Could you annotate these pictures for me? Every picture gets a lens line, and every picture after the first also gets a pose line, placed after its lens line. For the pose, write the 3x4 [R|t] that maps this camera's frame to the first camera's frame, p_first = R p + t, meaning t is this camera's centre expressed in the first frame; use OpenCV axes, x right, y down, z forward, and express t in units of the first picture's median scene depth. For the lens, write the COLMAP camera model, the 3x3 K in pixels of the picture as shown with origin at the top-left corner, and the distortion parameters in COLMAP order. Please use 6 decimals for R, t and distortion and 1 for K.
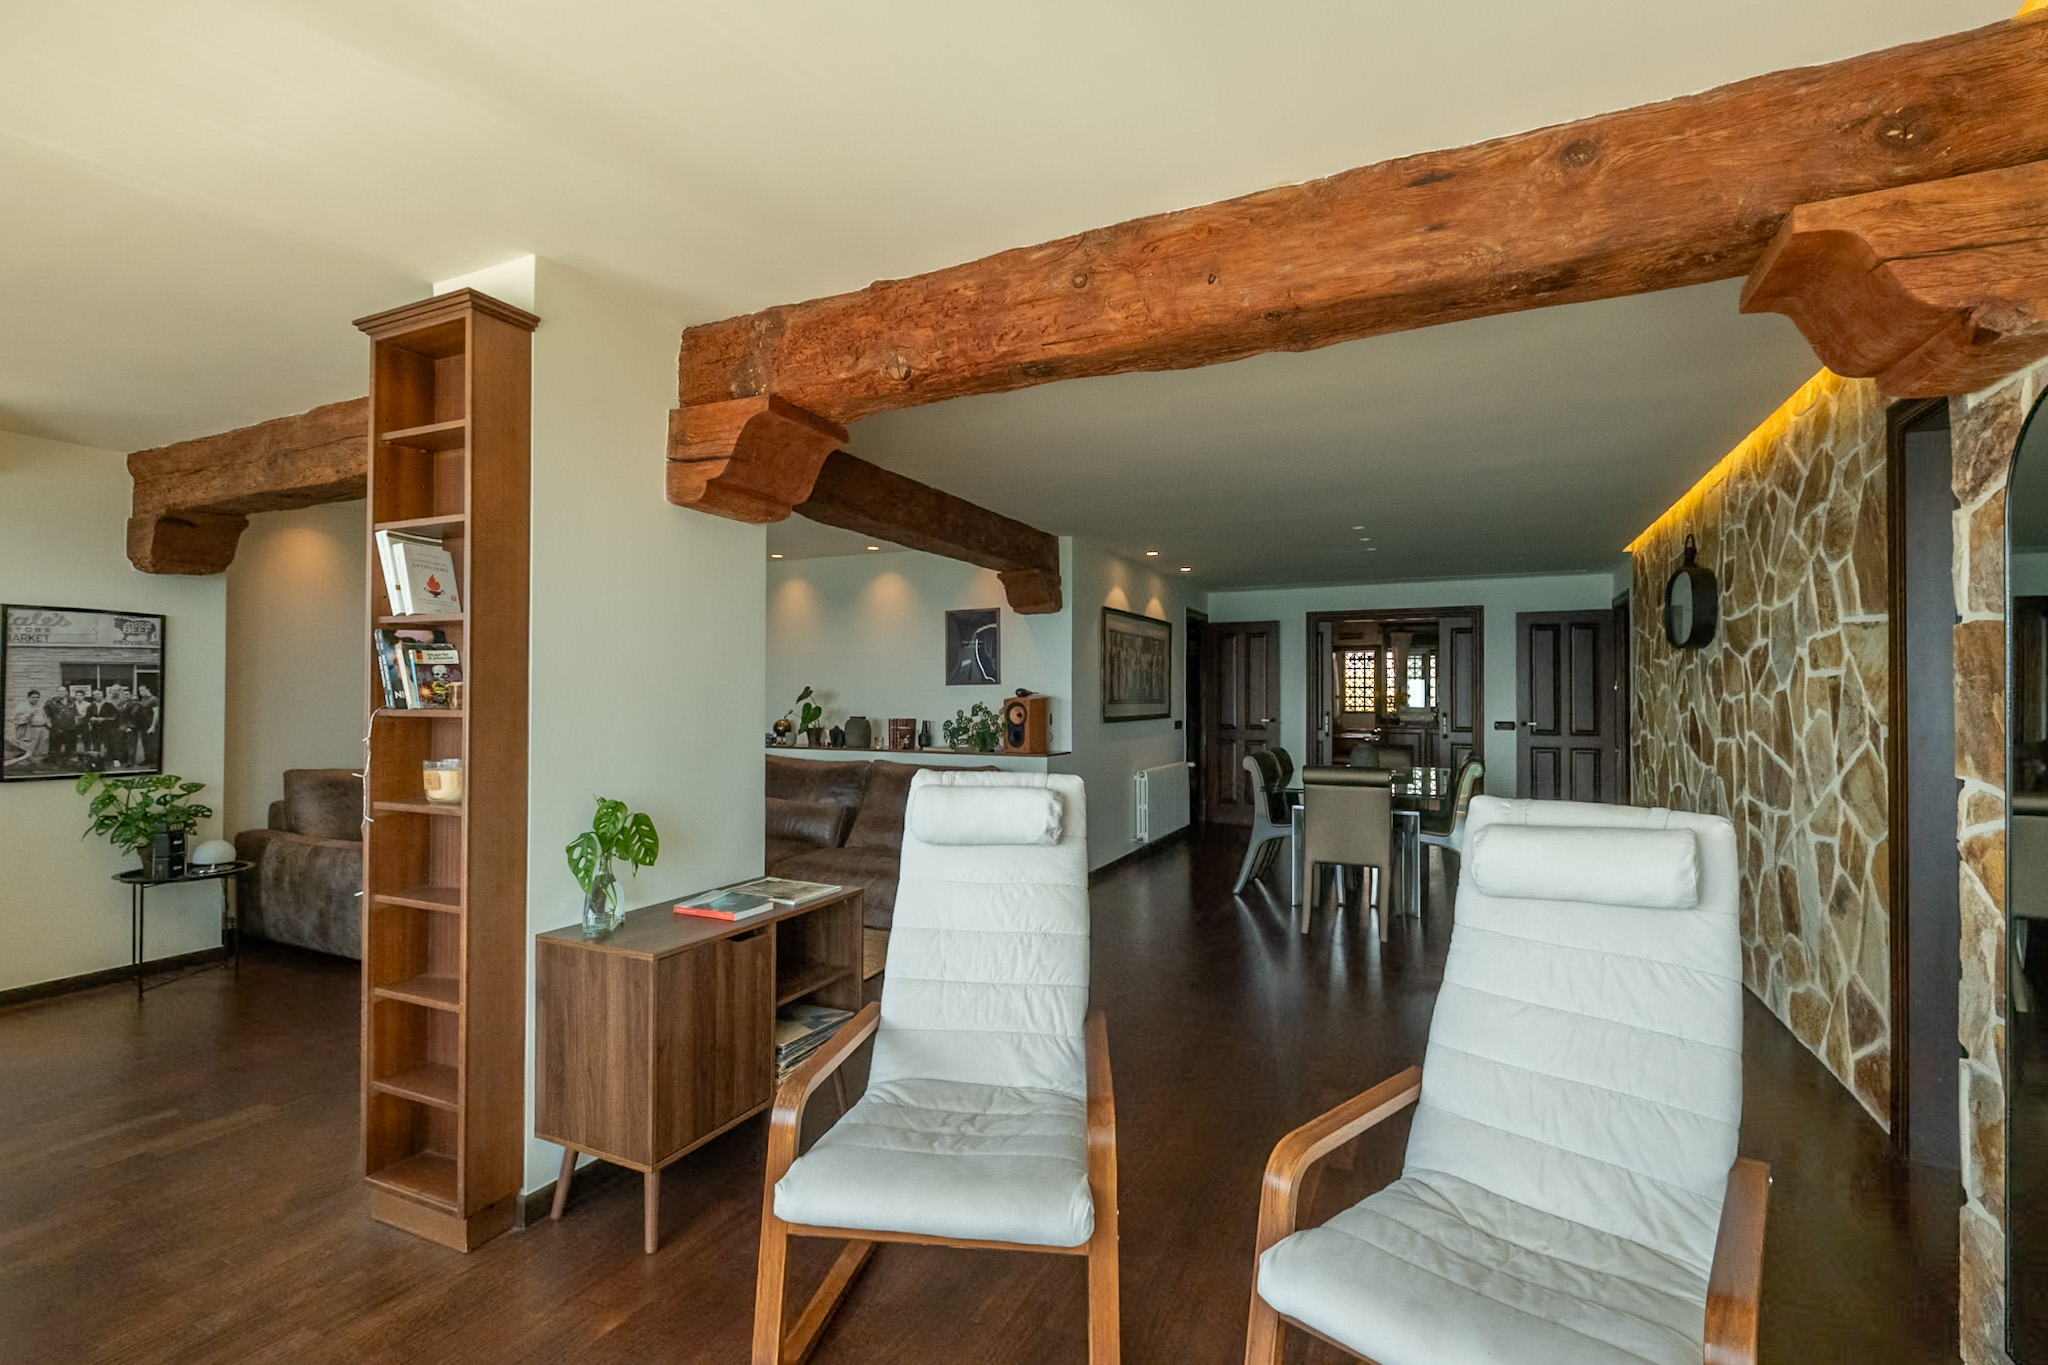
lens RADIAL K [[918.4, 0, 997.3], [0, 918.4, 685.5], [0, 0, 1]] dist [0.001702, 0.000029]
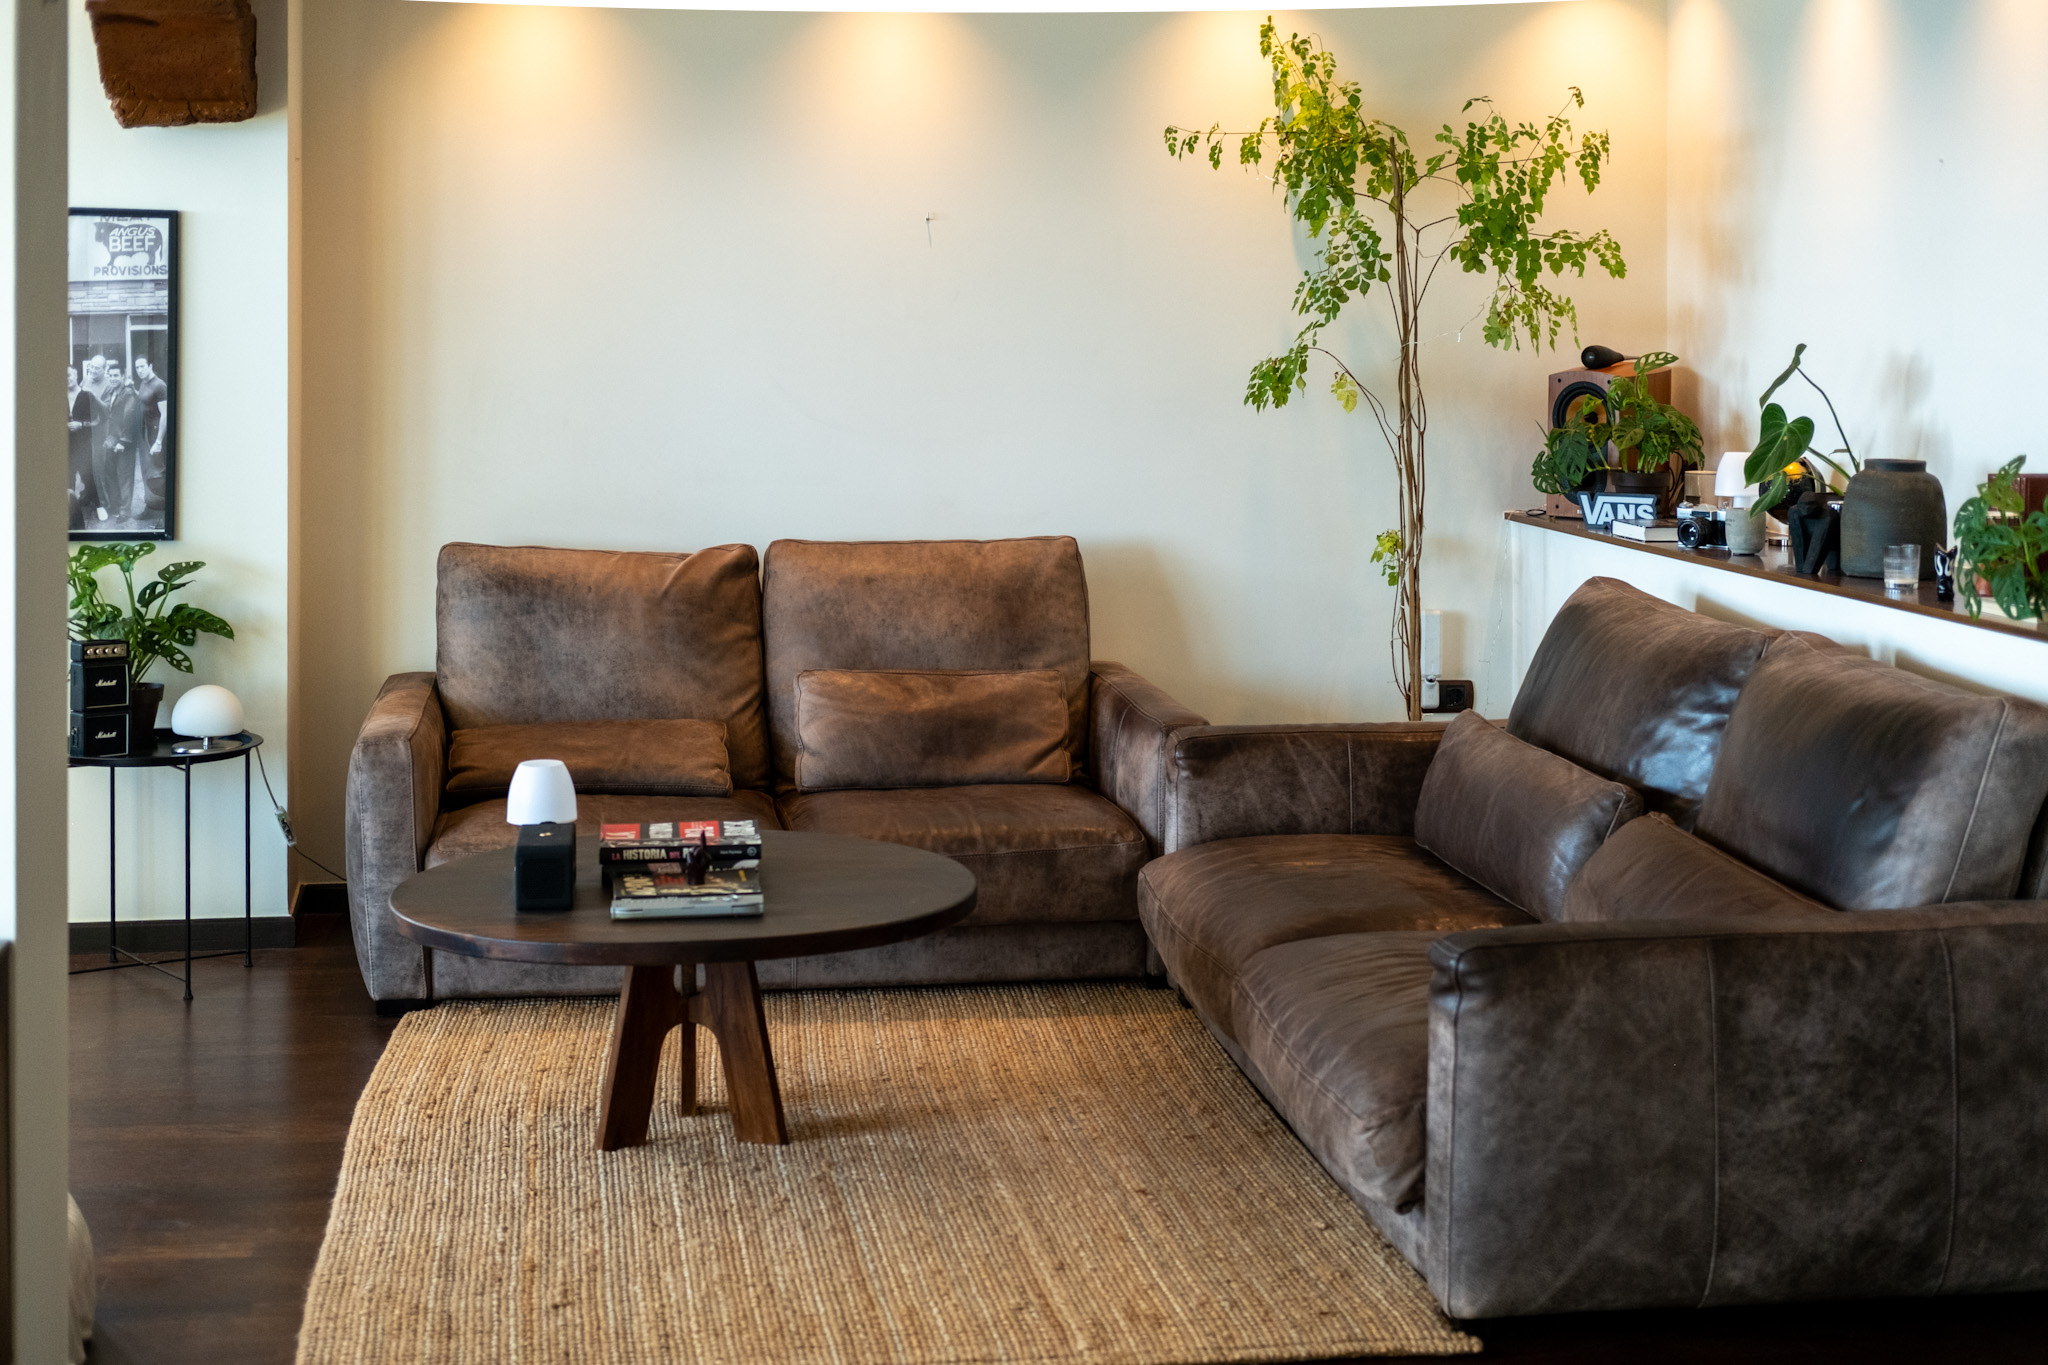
lens RADIAL K [[3035.4, 0, 1018.4], [0, 3035.4, 336.9], [0, 0, 1]] dist [0.012511, -0.005651]
pose [[0.571892, 0.004967, -0.820314, 0.360645], [0.011806, 0.999828, 0.014285, -0.014694], [0.820244, -0.017854, 0.571735, 0.255178]]
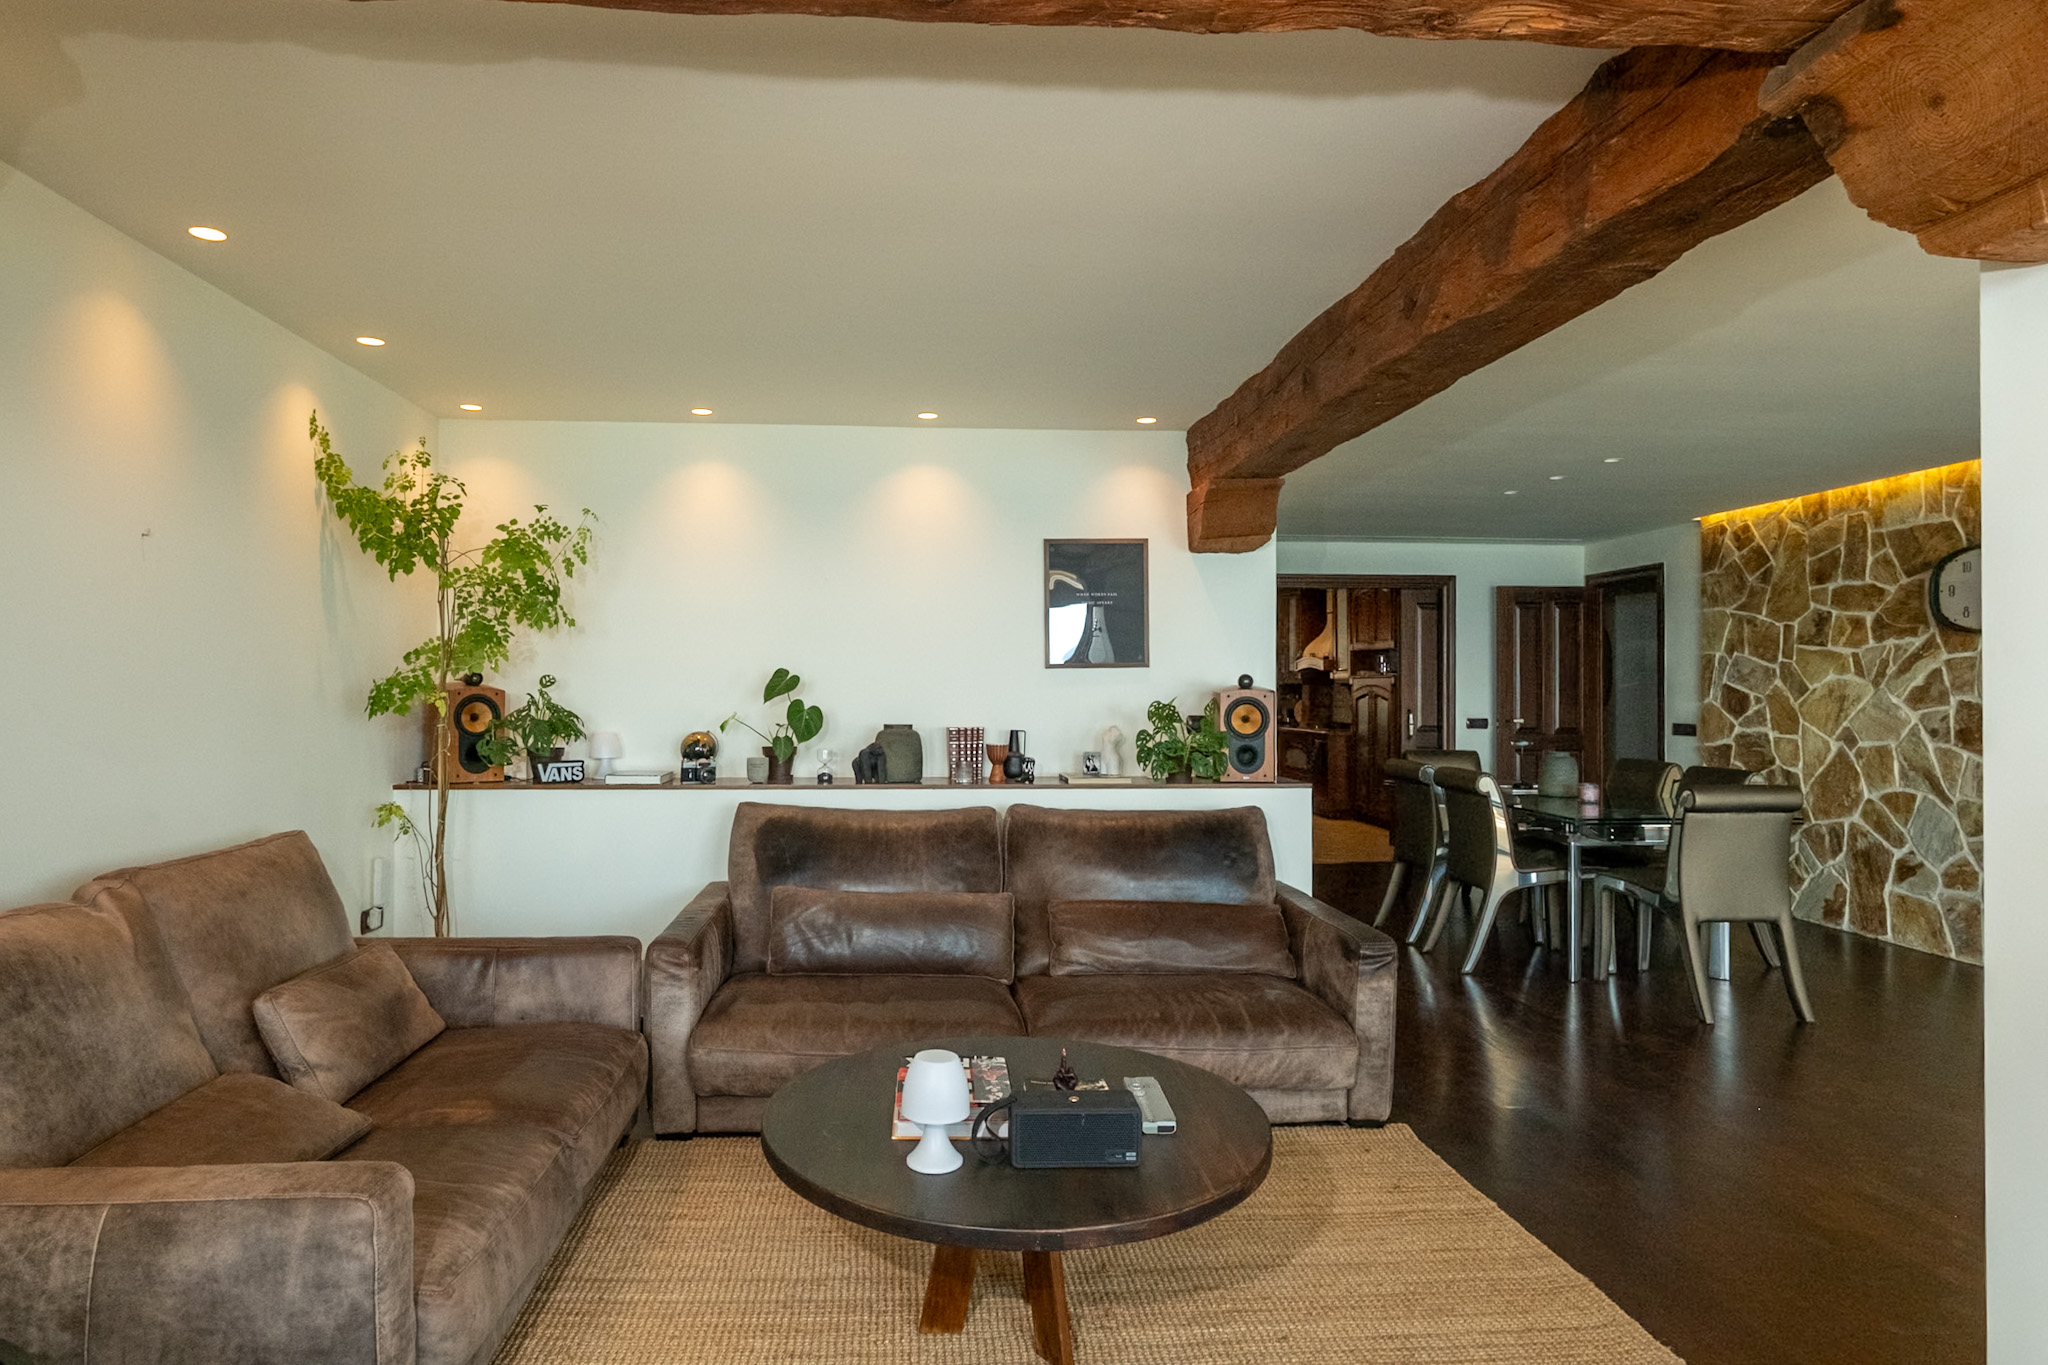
lens RADIAL K [[1212.5, 0, 952.7], [0, 1212.5, 682.1], [0, 0, 1]] dist [0.002228, -0.000306]
pose [[0.861020, 0.003525, 0.508559, -0.415813], [-0.008249, 0.999941, 0.007036, 0.003221], [-0.508505, -0.010253, 0.860998, 0.318585]]
